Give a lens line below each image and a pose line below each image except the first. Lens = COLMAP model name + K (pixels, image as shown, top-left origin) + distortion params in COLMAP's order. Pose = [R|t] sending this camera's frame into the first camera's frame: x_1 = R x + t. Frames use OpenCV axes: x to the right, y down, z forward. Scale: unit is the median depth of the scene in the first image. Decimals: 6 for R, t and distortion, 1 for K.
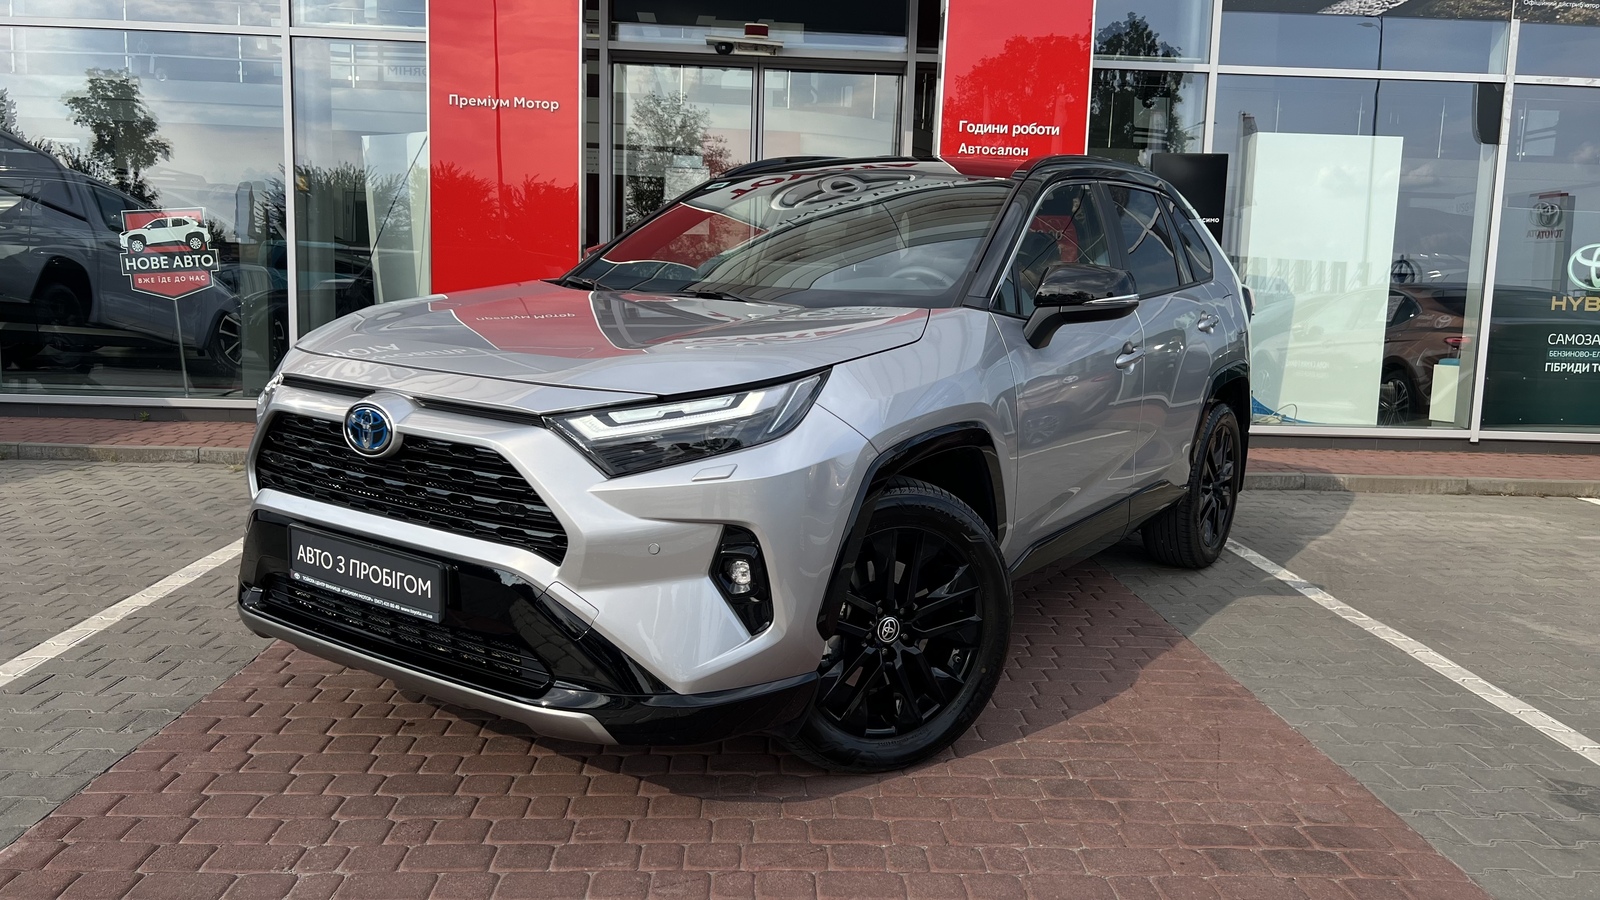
lens RADIAL K [[1252.4, 0, 802.4], [0, 1252.4, 438.8], [0, 0, 1]] dist [0.049962, -0.057041]
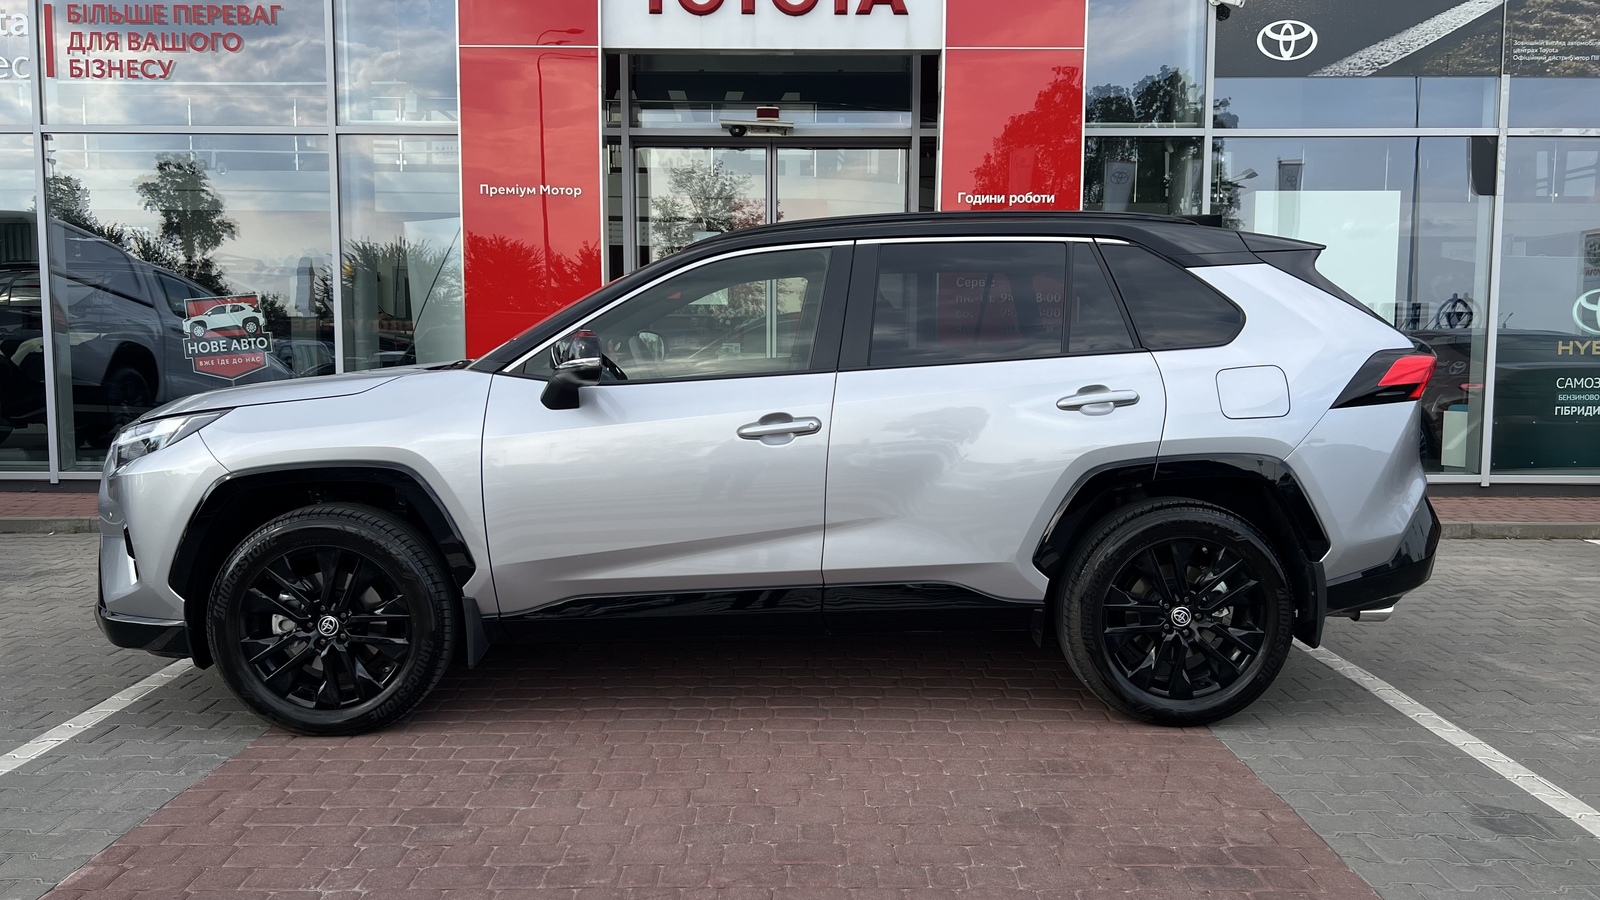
lens RADIAL K [[1250.0, 0, 790.2], [0, 1250.0, 443.7], [0, 0, 1]] dist [0.058980, -0.070691]
pose [[0.998488, -0.023551, -0.049667, 0.030060], [0.021474, 0.998889, -0.041946, -0.001476], [0.050599, 0.040817, 0.997885, -0.045496]]
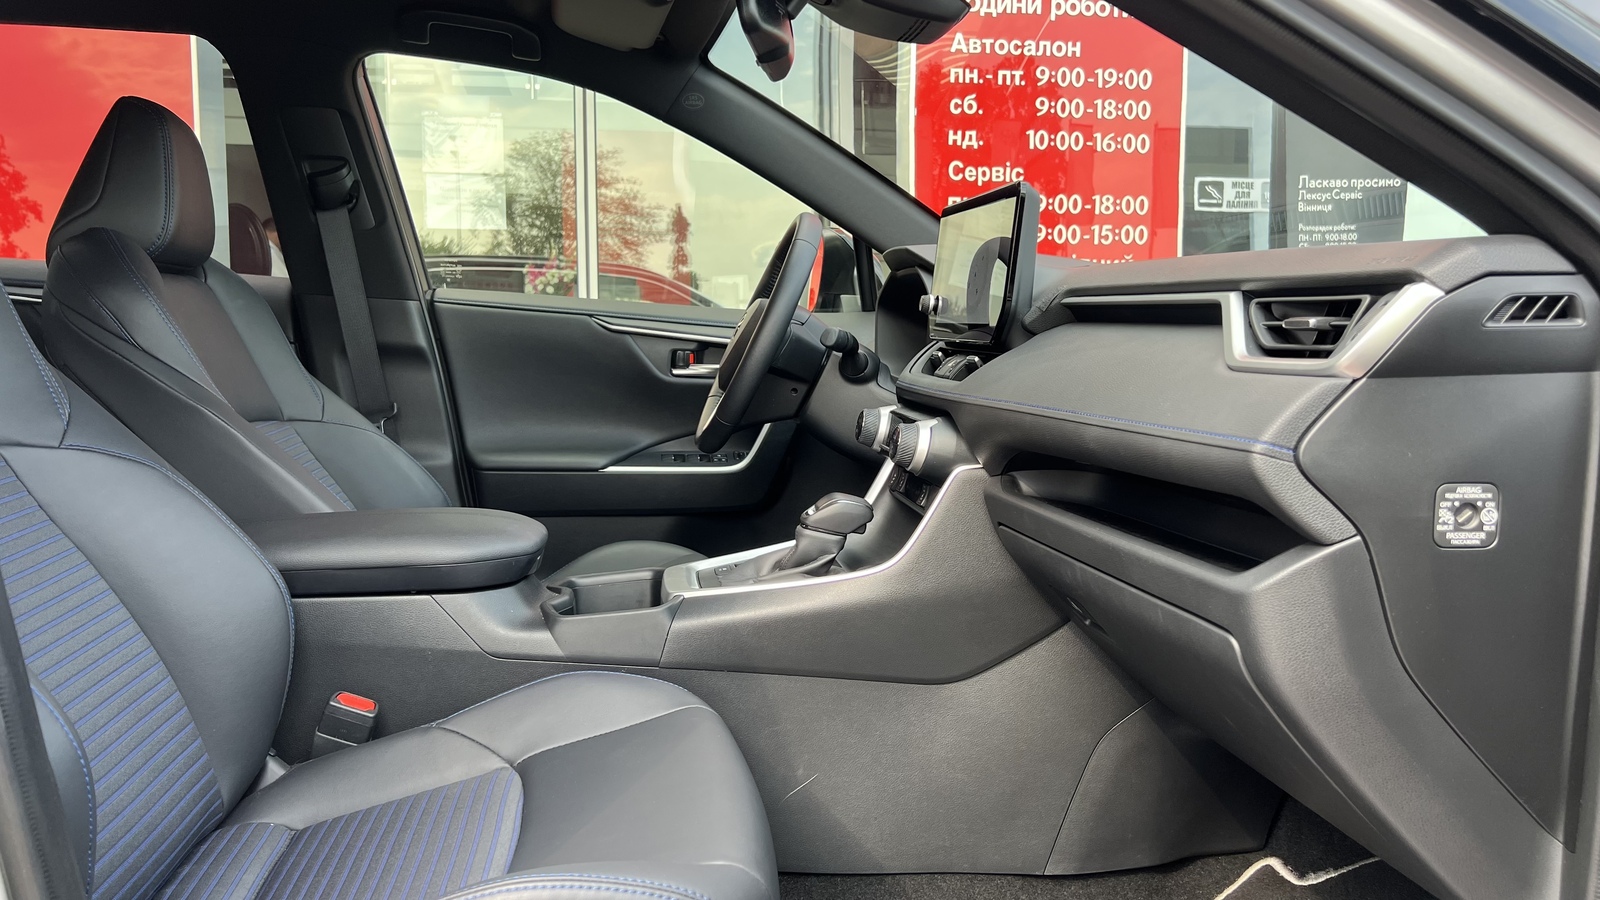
lens RADIAL K [[1250.0, 0, 790.2], [0, 1250.0, 443.7], [0, 0, 1]] dist [0.058980, -0.070691]
pose [[0.997780, -0.031628, 0.058600, 0.020978], [0.033874, 0.998713, -0.037752, -0.045244], [-0.057331, 0.039653, 0.997567, 0.465094]]
